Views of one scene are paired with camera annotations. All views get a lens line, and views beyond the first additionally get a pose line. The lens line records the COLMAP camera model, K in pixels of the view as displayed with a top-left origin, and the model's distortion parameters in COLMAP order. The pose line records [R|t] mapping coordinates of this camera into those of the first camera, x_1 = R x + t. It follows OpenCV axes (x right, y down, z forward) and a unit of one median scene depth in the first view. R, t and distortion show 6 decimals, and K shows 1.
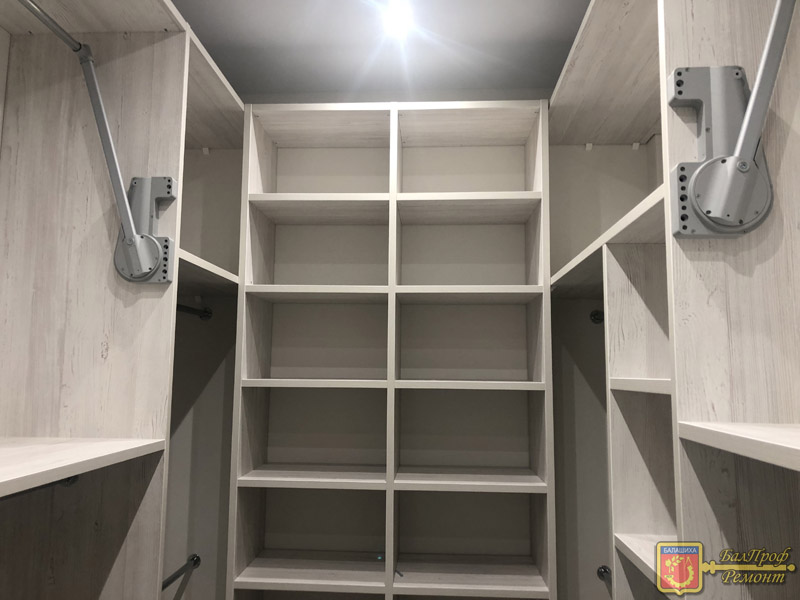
lens RADIAL K [[650.1, 0, 400.0], [0, 650.1, 300.0], [0, 0, 1]] dist [0.029340, 0.004690]
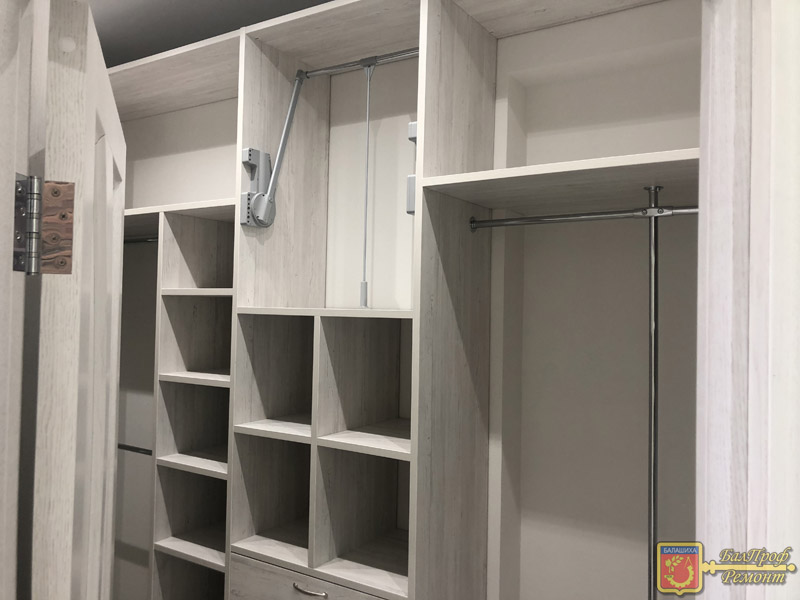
lens RADIAL K [[672.8, 0, 400.0], [0, 672.8, 300.0], [0, 0, 1]] dist [-0.031830, -0.000786]
pose [[0.493443, 0.026580, 0.869372, -1.302423], [-0.116093, 0.992602, 0.035545, 0.015118], [-0.861996, -0.118468, 0.492878, -0.620968]]
